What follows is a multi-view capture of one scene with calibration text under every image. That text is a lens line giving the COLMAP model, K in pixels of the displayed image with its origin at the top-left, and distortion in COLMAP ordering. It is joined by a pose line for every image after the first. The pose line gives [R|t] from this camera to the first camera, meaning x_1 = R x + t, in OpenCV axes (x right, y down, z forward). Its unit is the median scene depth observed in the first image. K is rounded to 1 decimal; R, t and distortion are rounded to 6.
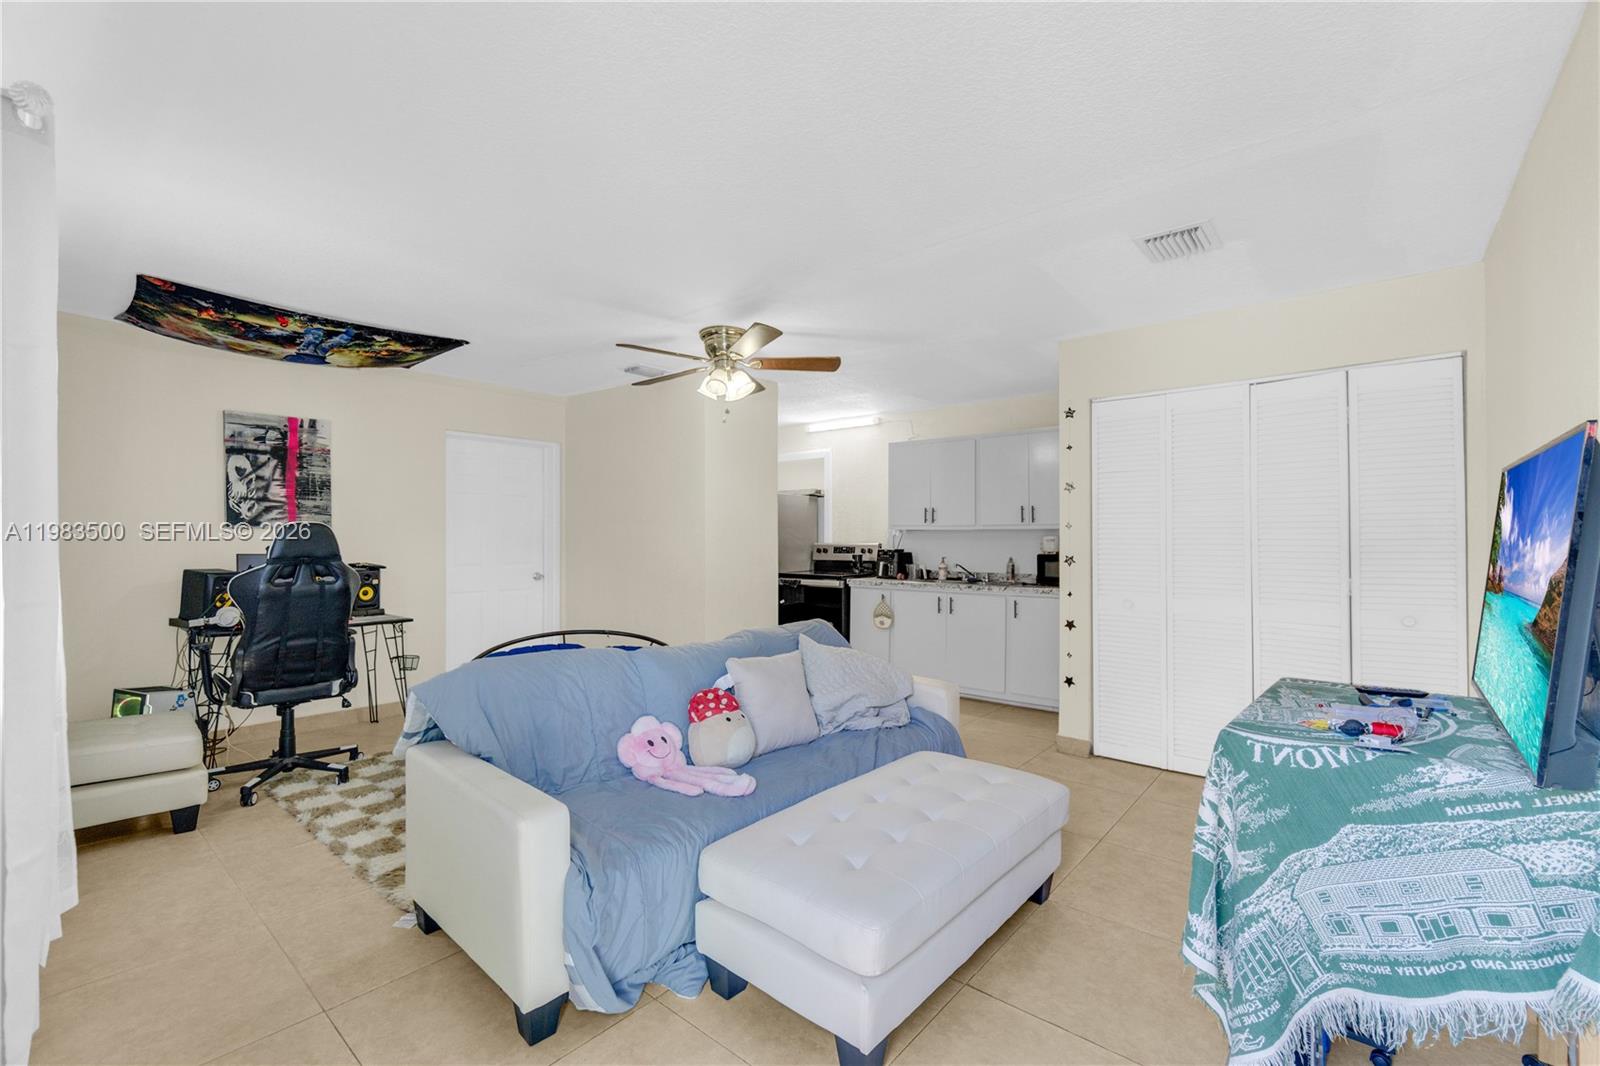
lens RADIAL K [[696.5, 0, 802.7], [0, 696.5, 534.9], [0, 0, 1]] dist [-0.006485, -0.000706]
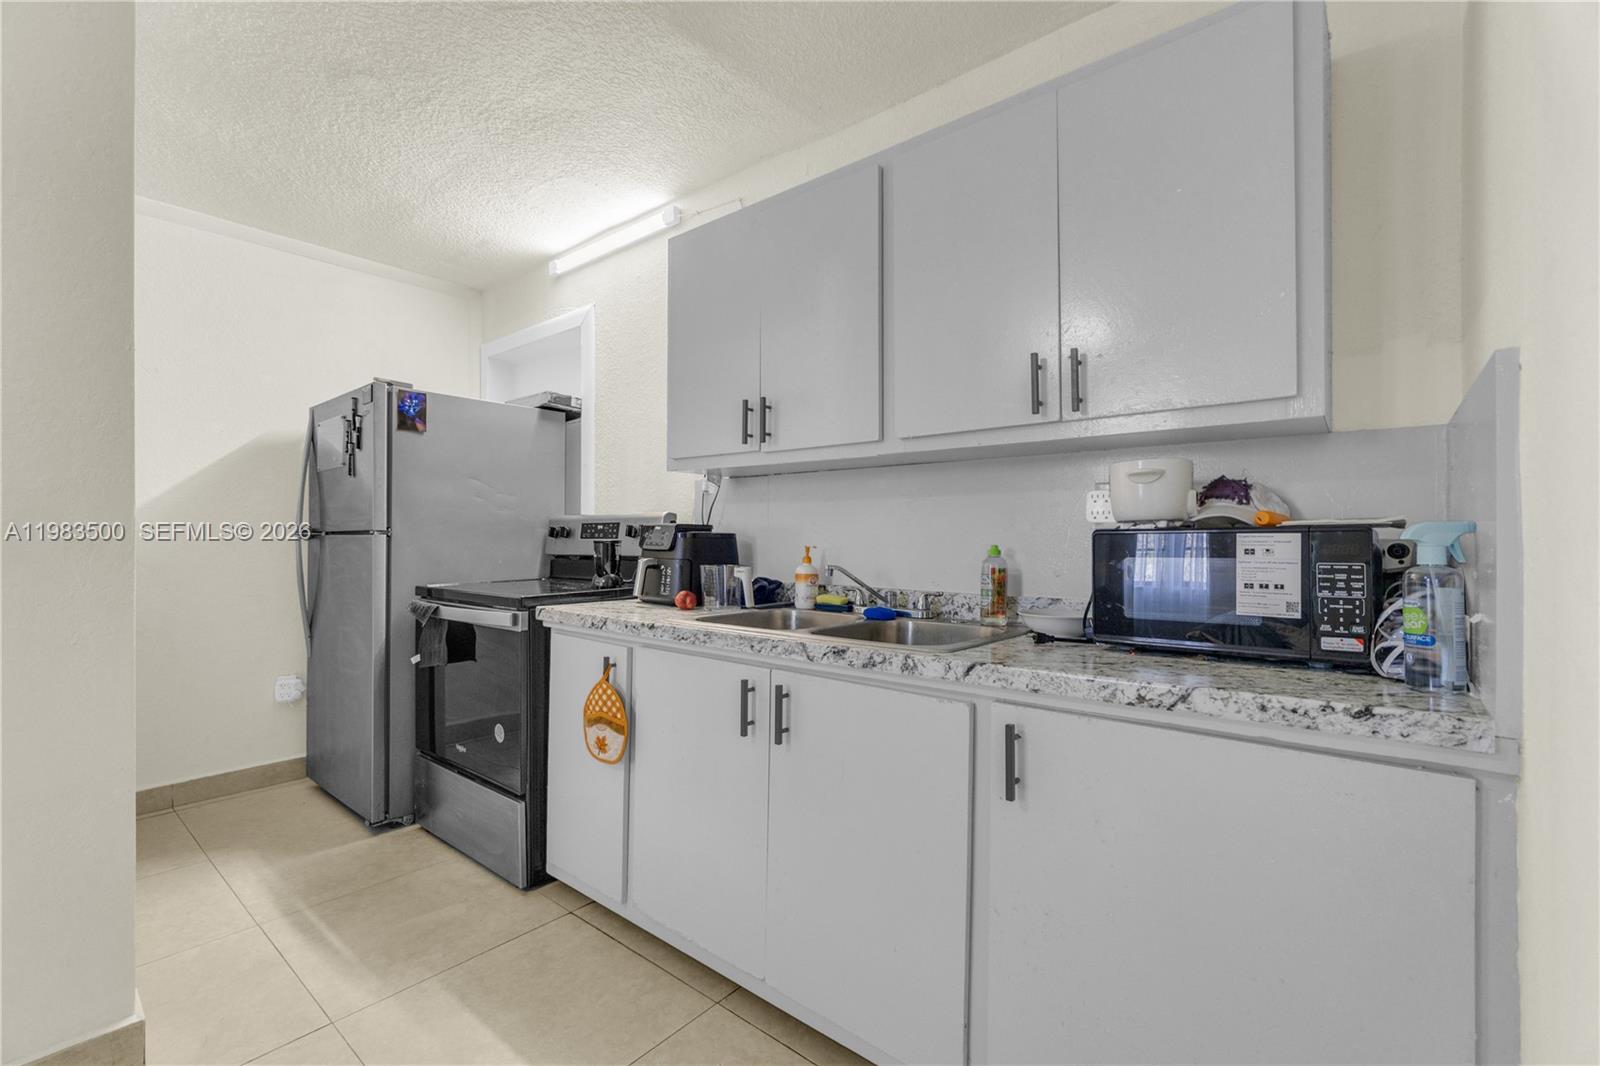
lens RADIAL K [[696.5, 0, 797.4], [0, 696.5, 534.4], [0, 0, 1]] dist [-0.006485, -0.000706]
pose [[0.999959, 0.002935, 0.008581, 0.194498], [-0.002929, 0.999995, -0.000705, 0.026579], [-0.008583, 0.000680, 0.999963, 0.645581]]
